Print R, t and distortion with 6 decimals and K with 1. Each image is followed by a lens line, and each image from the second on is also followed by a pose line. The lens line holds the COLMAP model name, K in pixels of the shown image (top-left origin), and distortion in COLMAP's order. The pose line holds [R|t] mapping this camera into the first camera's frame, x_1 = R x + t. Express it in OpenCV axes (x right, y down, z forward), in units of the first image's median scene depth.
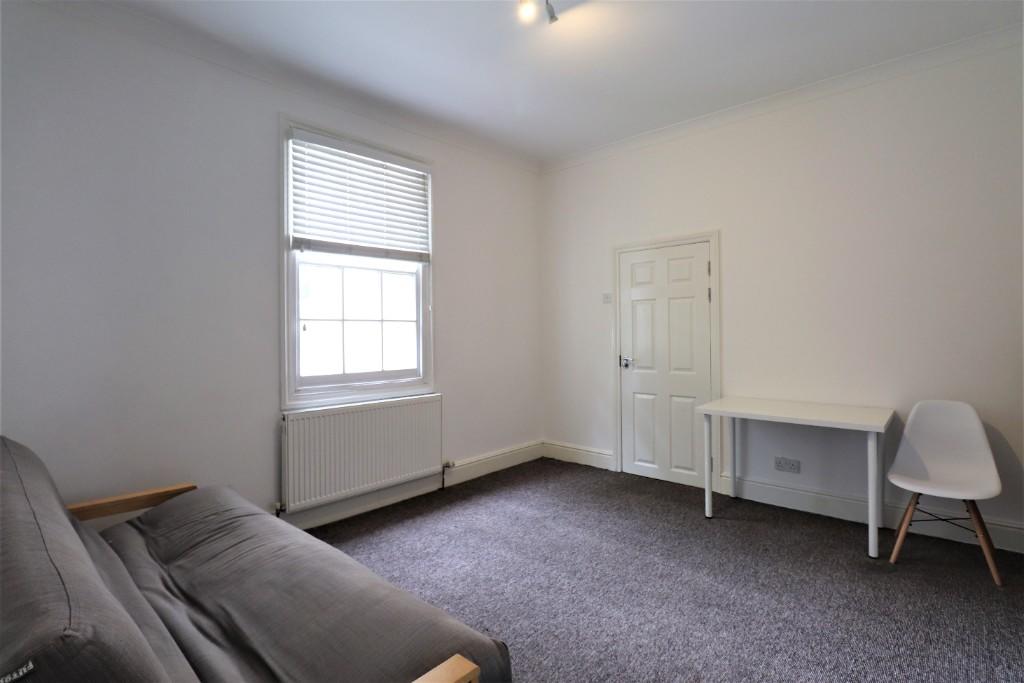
lens RADIAL K [[478.6, 0, 510.3], [0, 478.6, 335.9], [0, 0, 1]] dist [-0.000776, -0.011632]
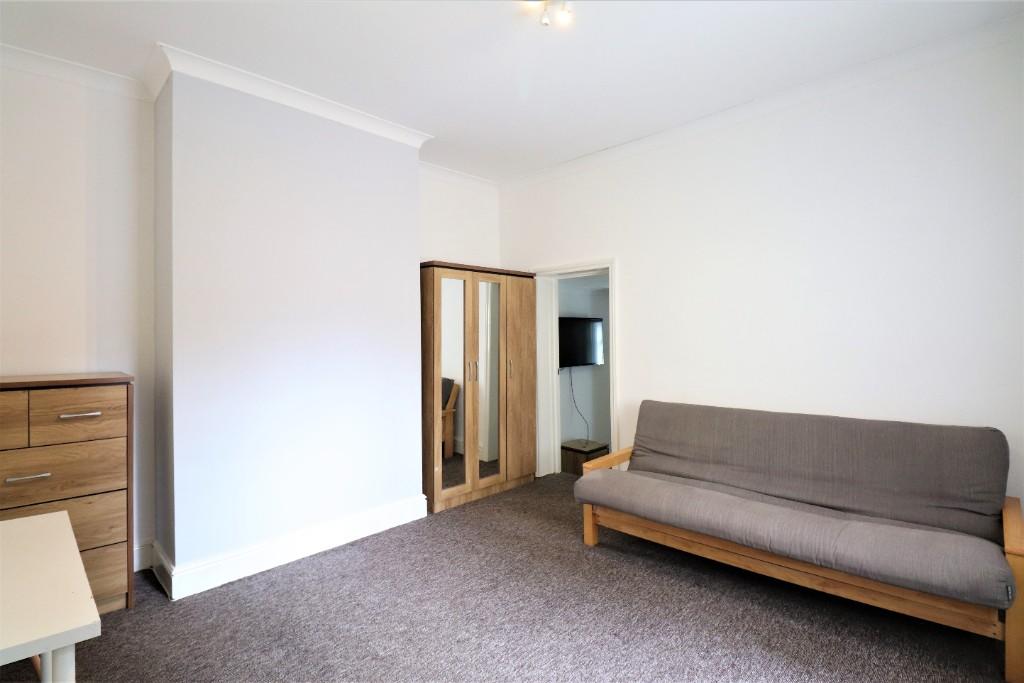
lens RADIAL K [[478.6, 0, 510.3], [0, 478.6, 335.9], [0, 0, 1]] dist [-0.000776, -0.011632]
pose [[-0.998996, 0.020241, 0.039966, 0.128796], [0.019944, 0.999771, -0.007814, -0.051013], [-0.040115, -0.007009, -0.999171, 2.039845]]
